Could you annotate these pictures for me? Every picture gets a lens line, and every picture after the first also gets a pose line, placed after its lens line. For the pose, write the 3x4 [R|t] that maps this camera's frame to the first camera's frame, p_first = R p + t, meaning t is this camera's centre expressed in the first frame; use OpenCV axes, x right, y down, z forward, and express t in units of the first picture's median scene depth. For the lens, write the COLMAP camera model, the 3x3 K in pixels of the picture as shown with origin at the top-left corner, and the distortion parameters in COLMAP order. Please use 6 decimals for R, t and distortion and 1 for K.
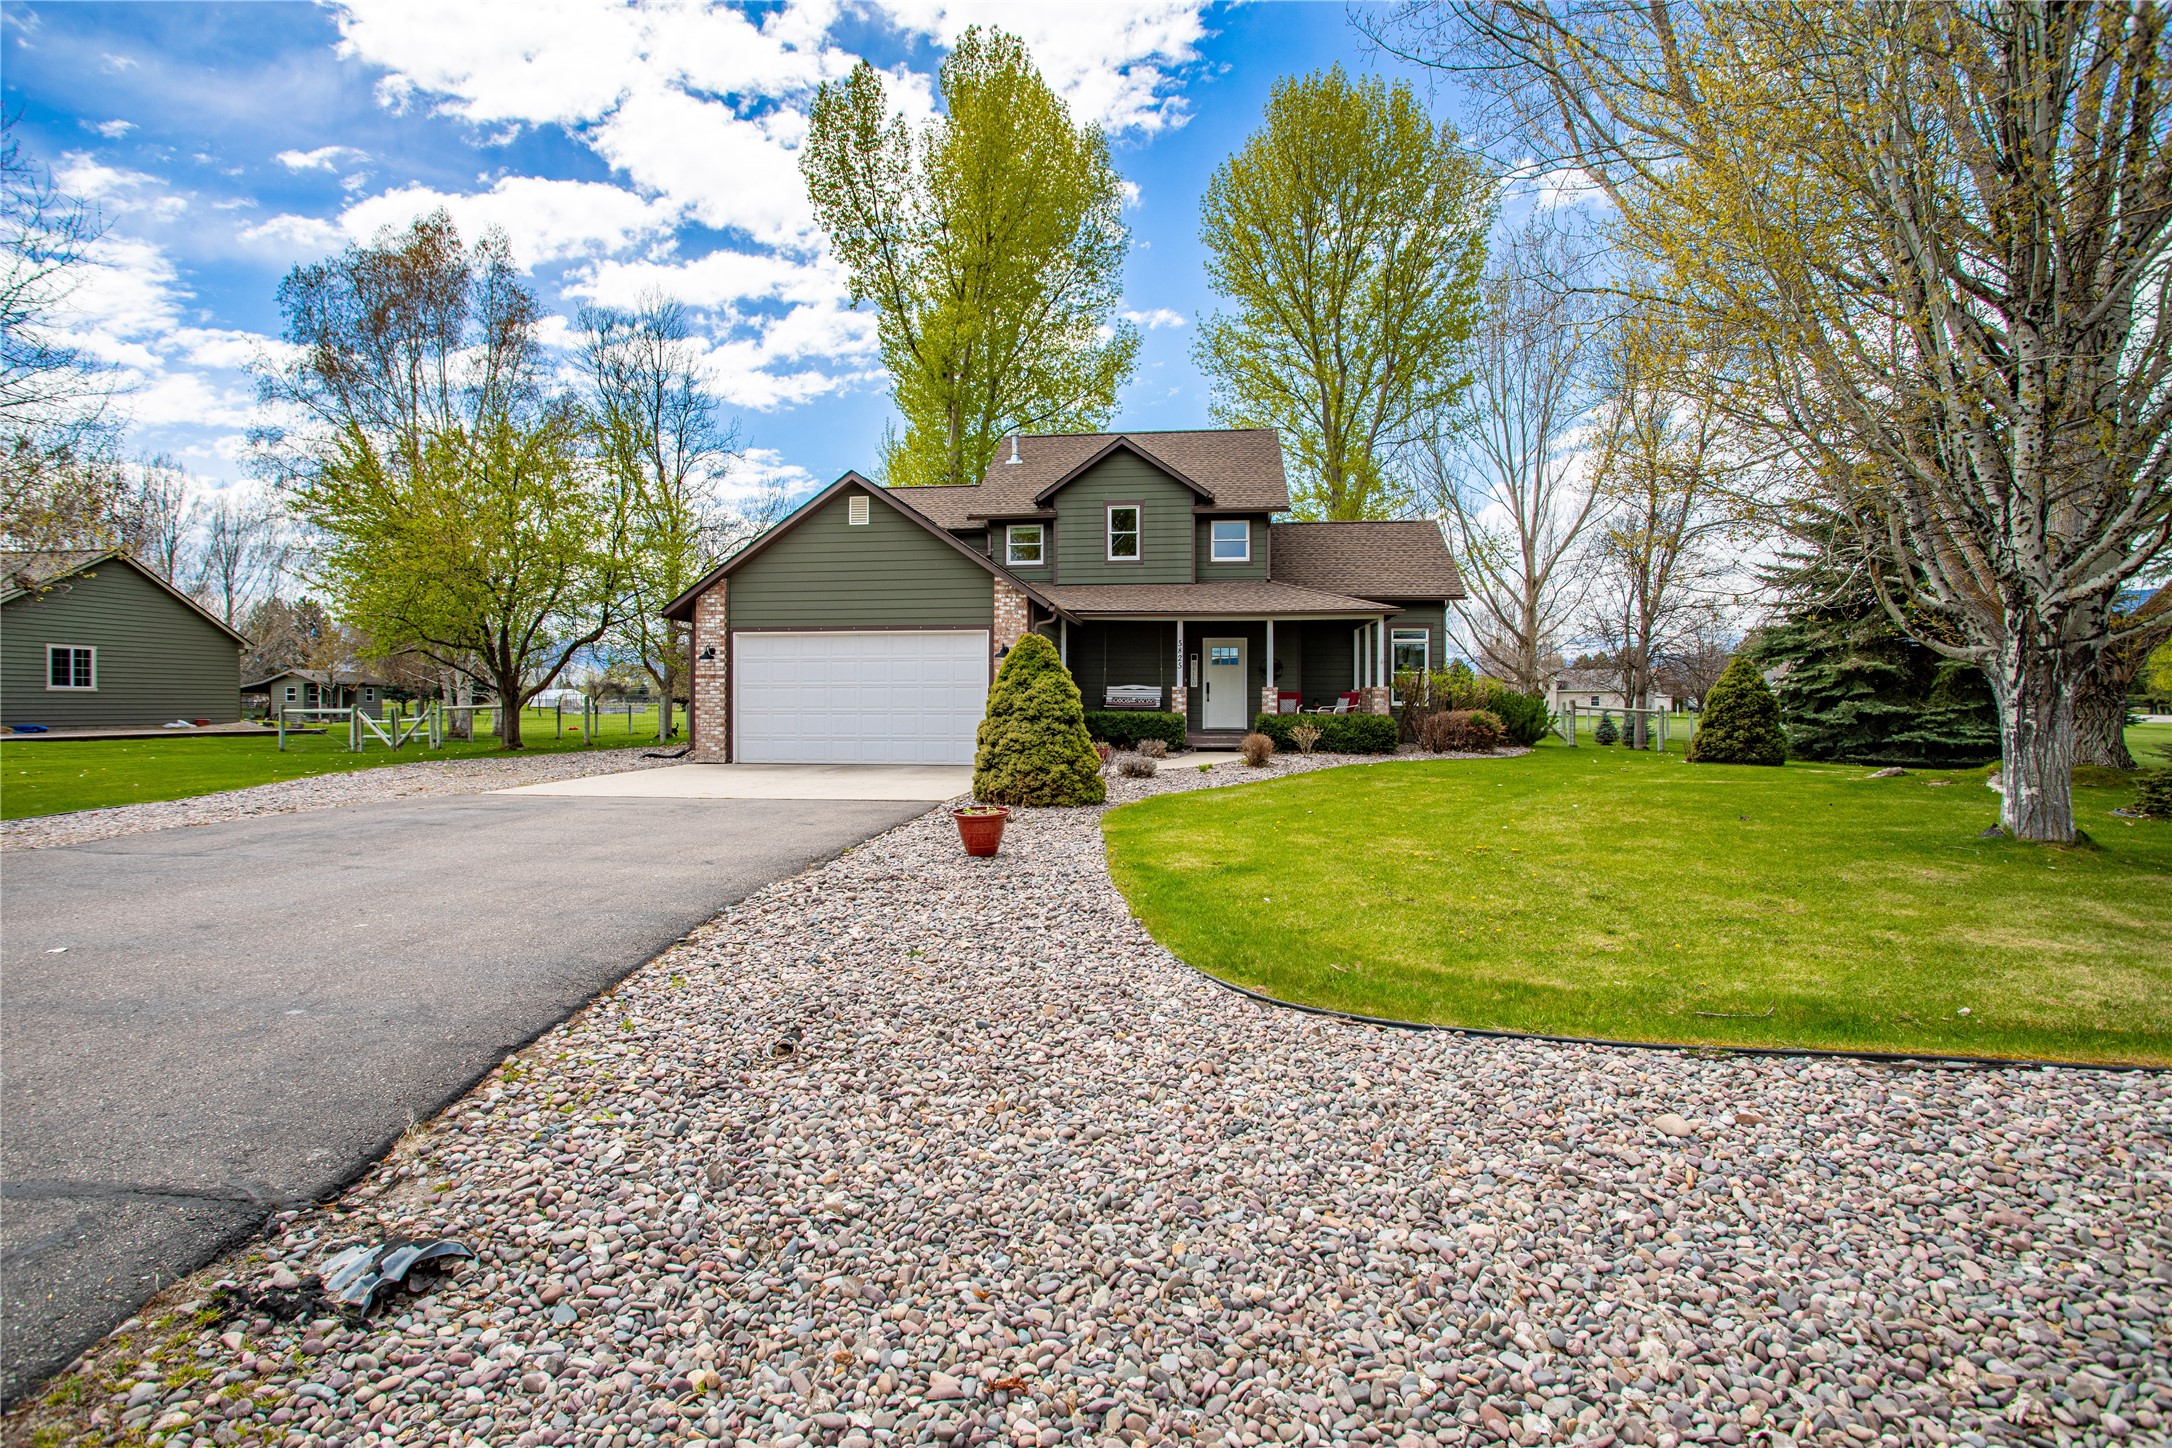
lens RADIAL K [[1057.4, 0, 1086.0], [0, 1057.4, 724.0], [0, 0, 1]] dist [-0.029252, 0.000471]
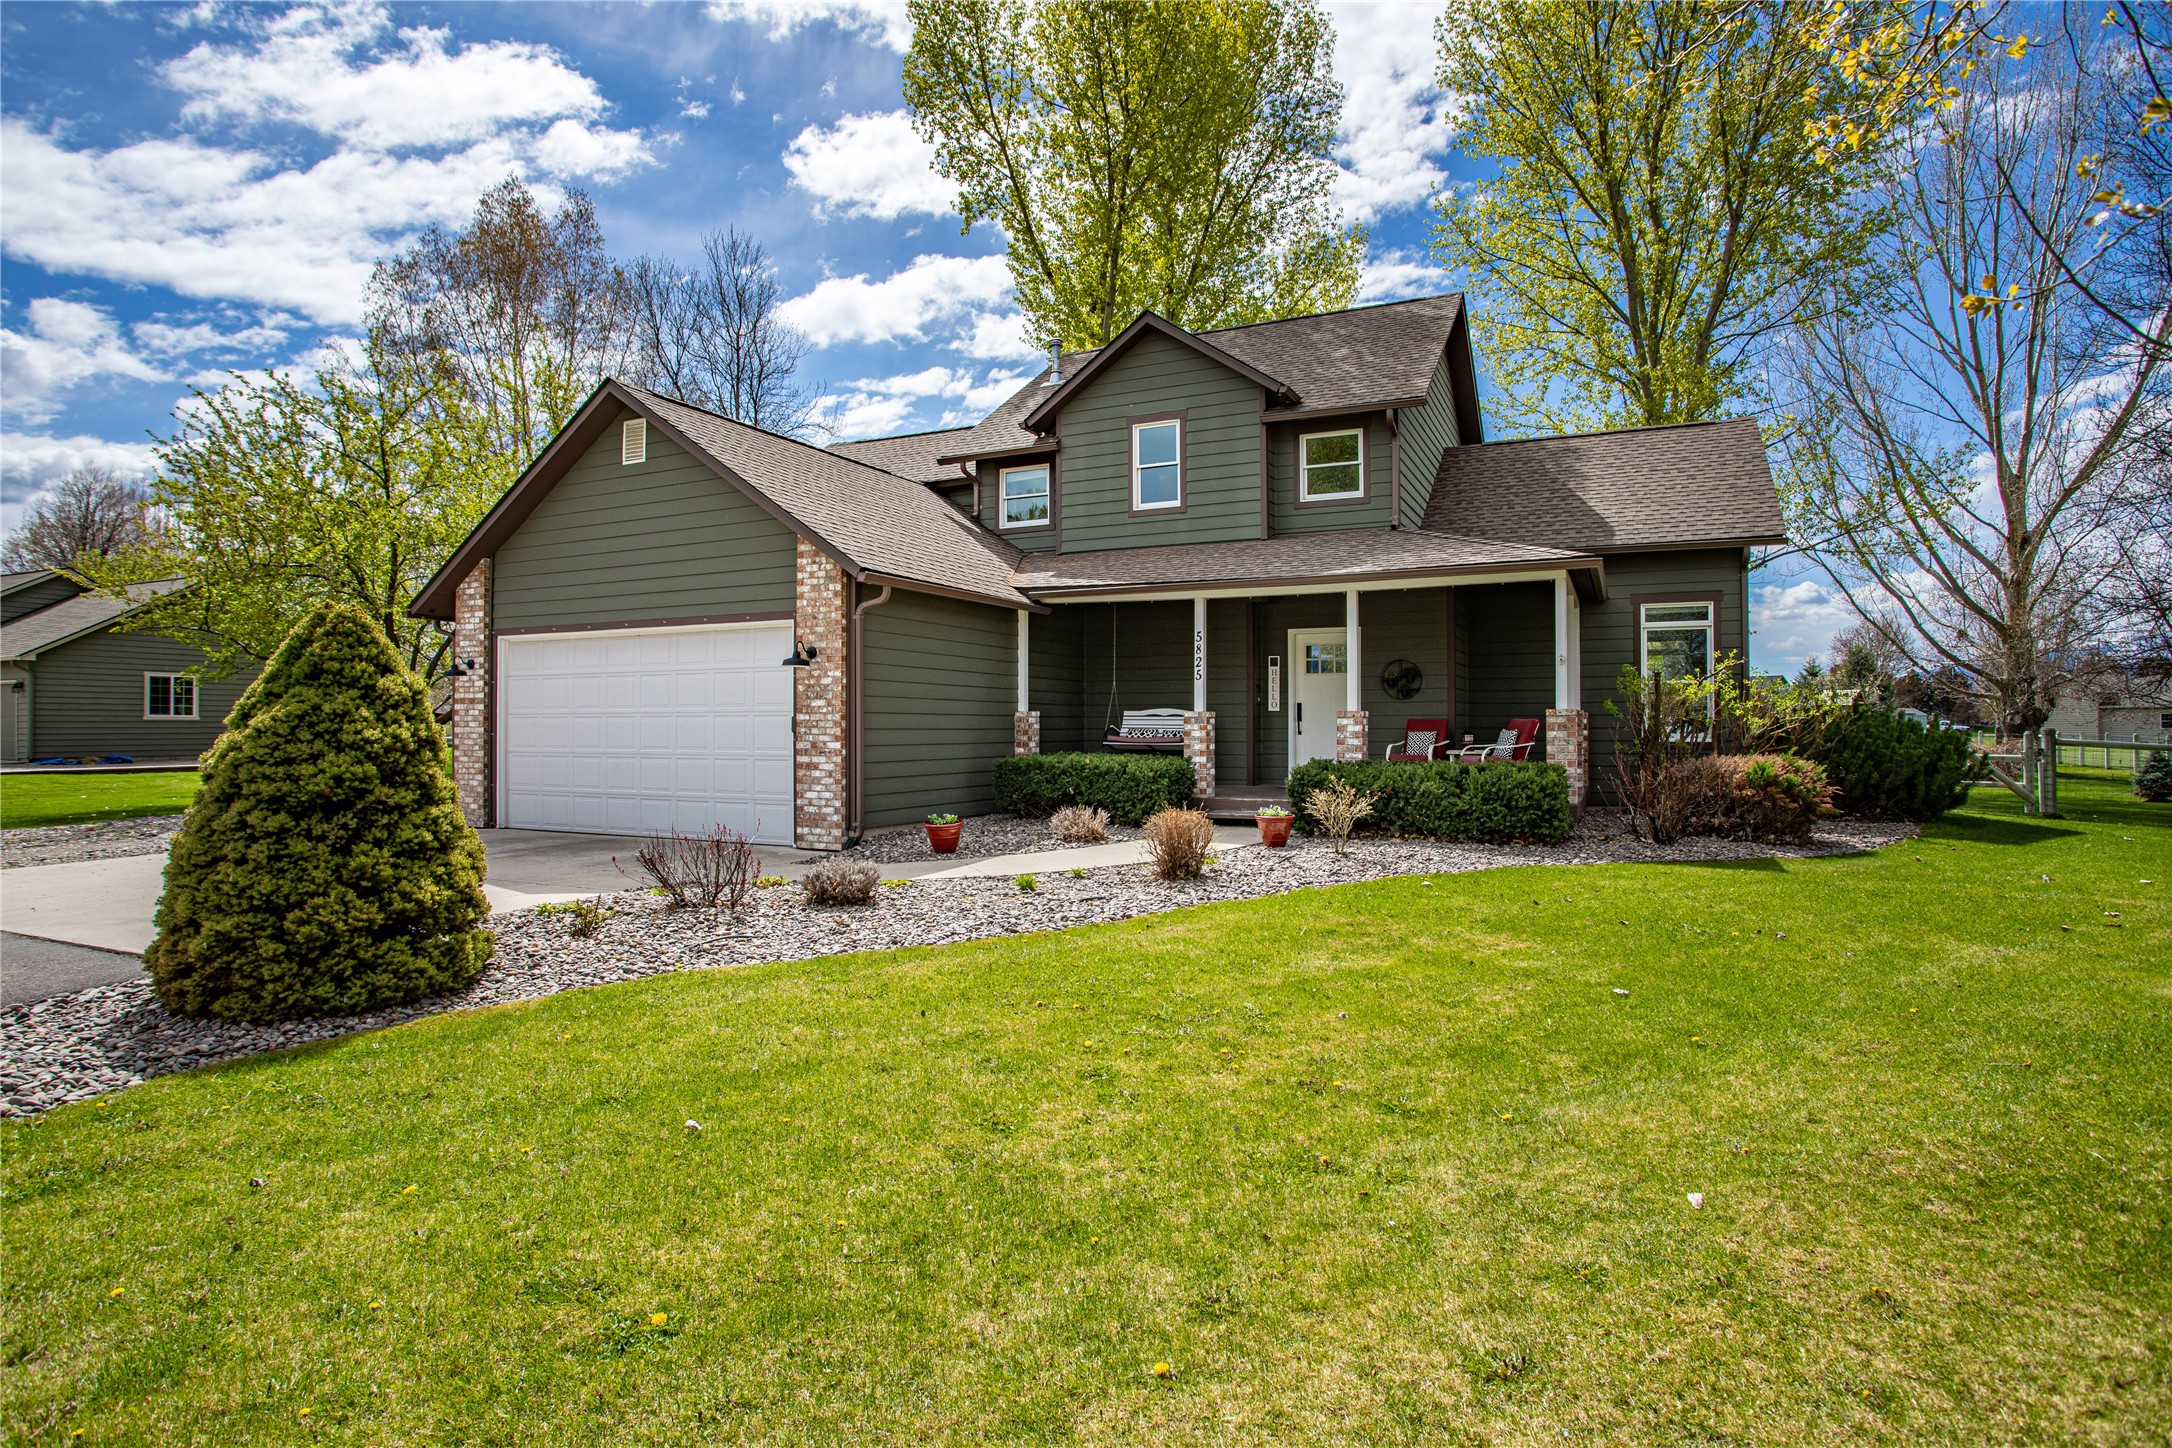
lens RADIAL K [[1136.6, 0, 1088.7], [0, 1136.6, 717.9], [0, 0, 1]] dist [-0.031593, 0.001269]
pose [[0.945817, -0.004217, -0.324672, 0.216998], [-0.004071, 0.999683, -0.024844, -0.014452], [0.324673, 0.024819, 0.945501, 0.357380]]
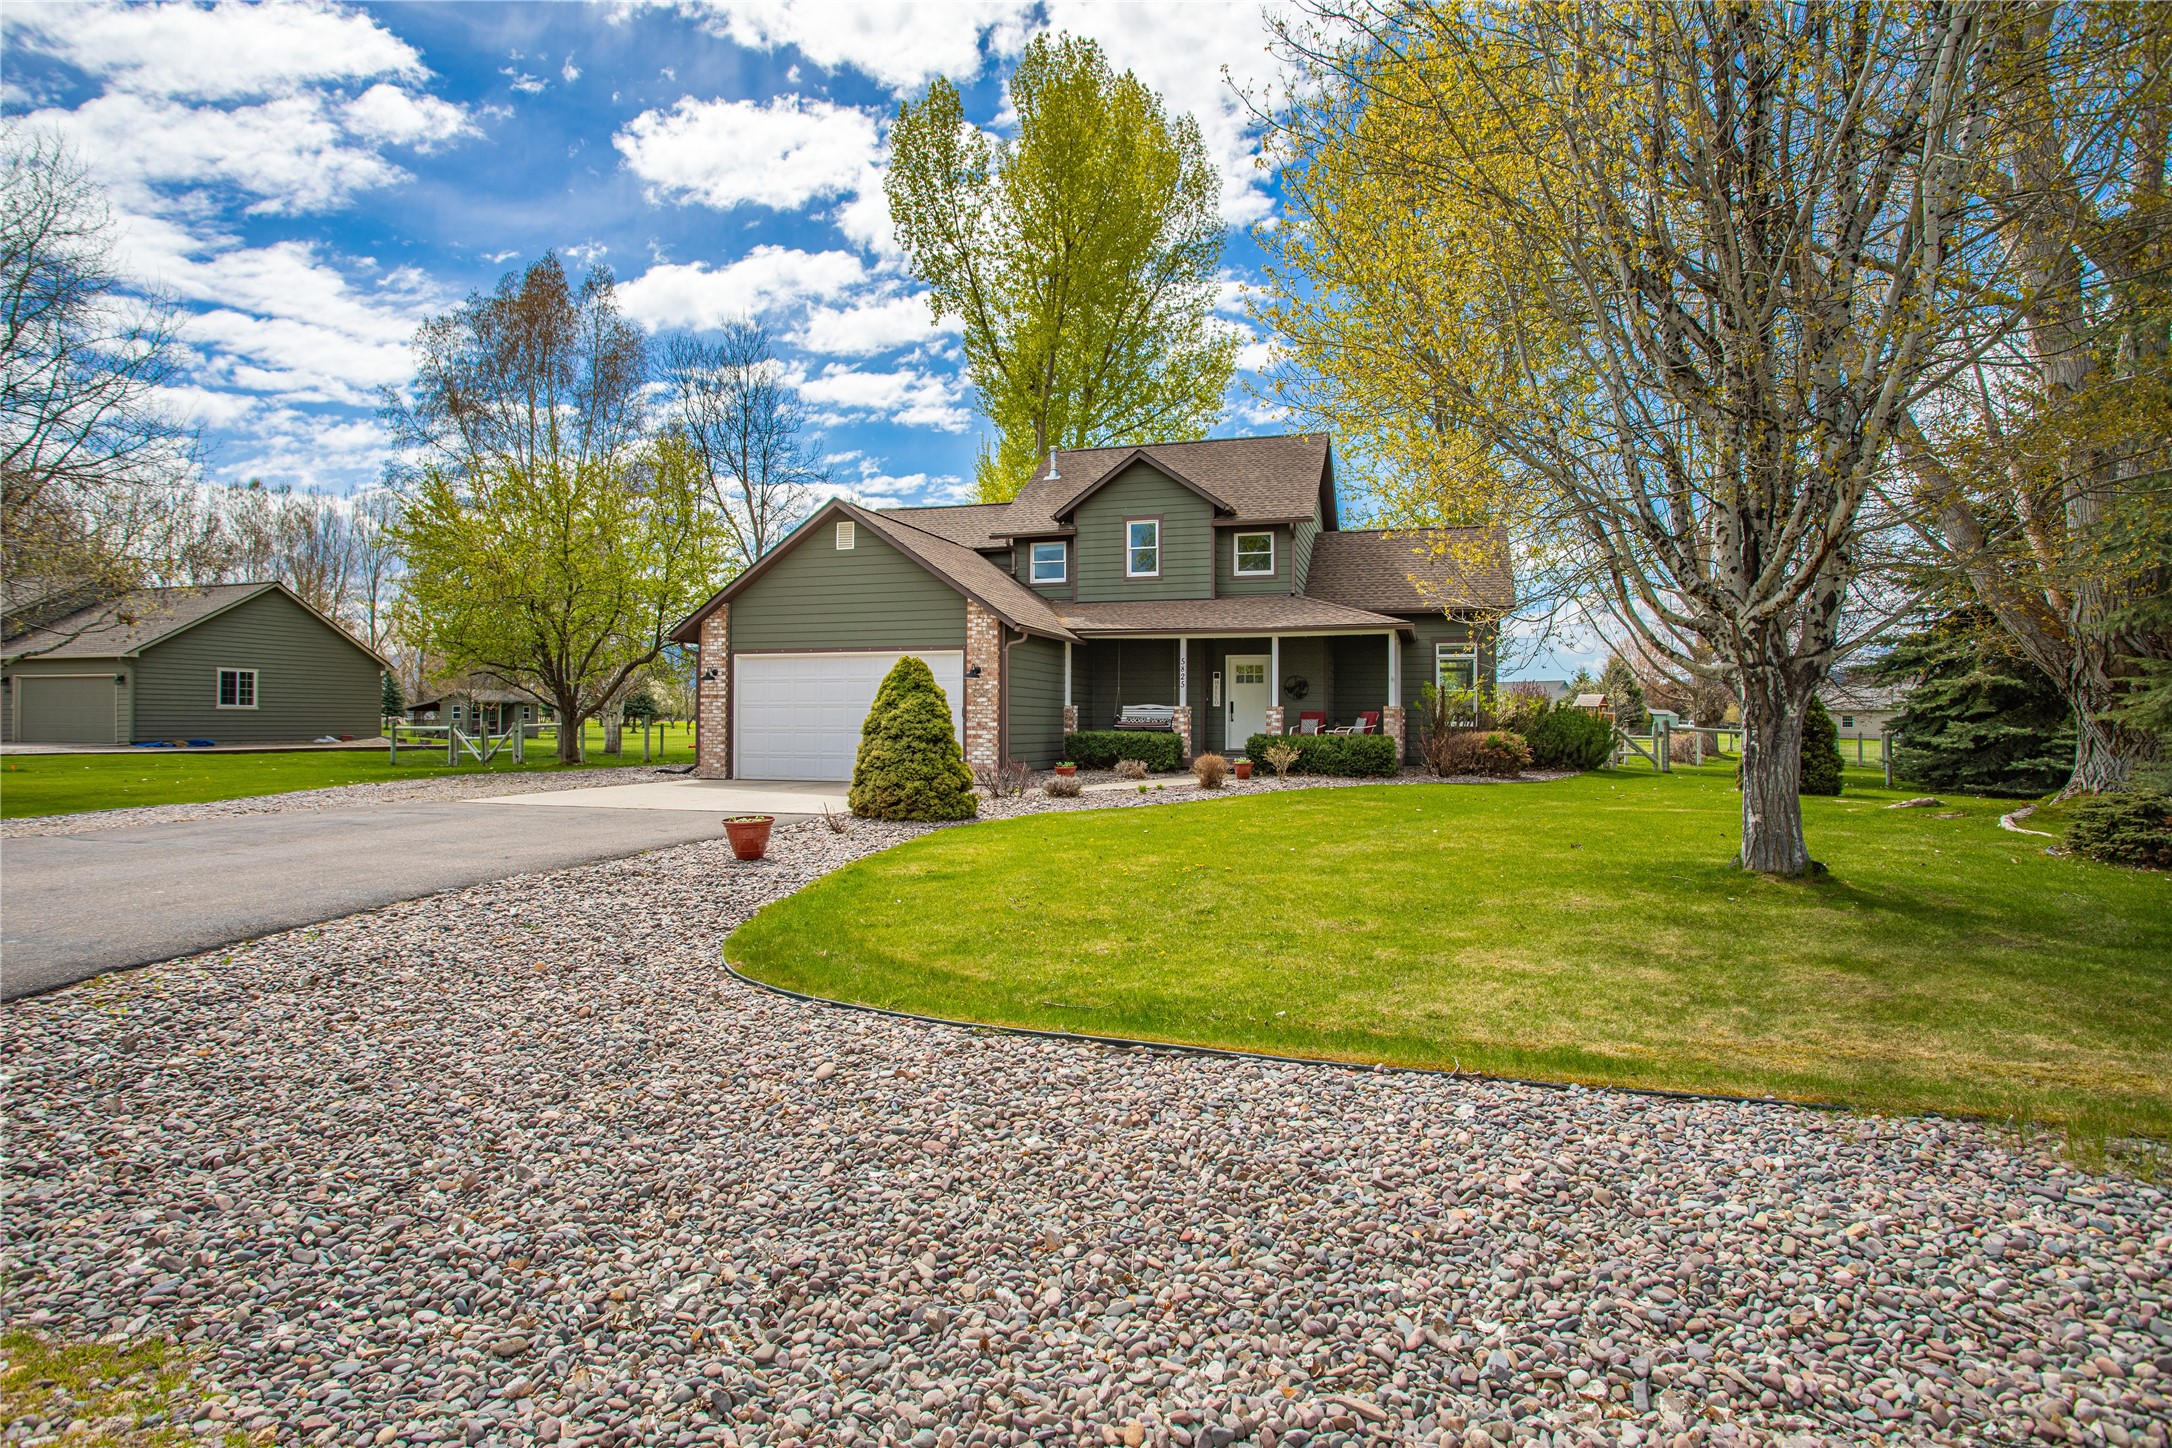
lens RADIAL K [[1136.6, 0, 1088.7], [0, 1136.6, 717.9], [0, 0, 1]] dist [-0.031593, 0.001269]
pose [[0.984194, 0.001560, -0.177089, 0.174295], [-0.005802, 0.999708, -0.023442, 0.000531], [0.177000, 0.024099, 0.983916, -0.037767]]
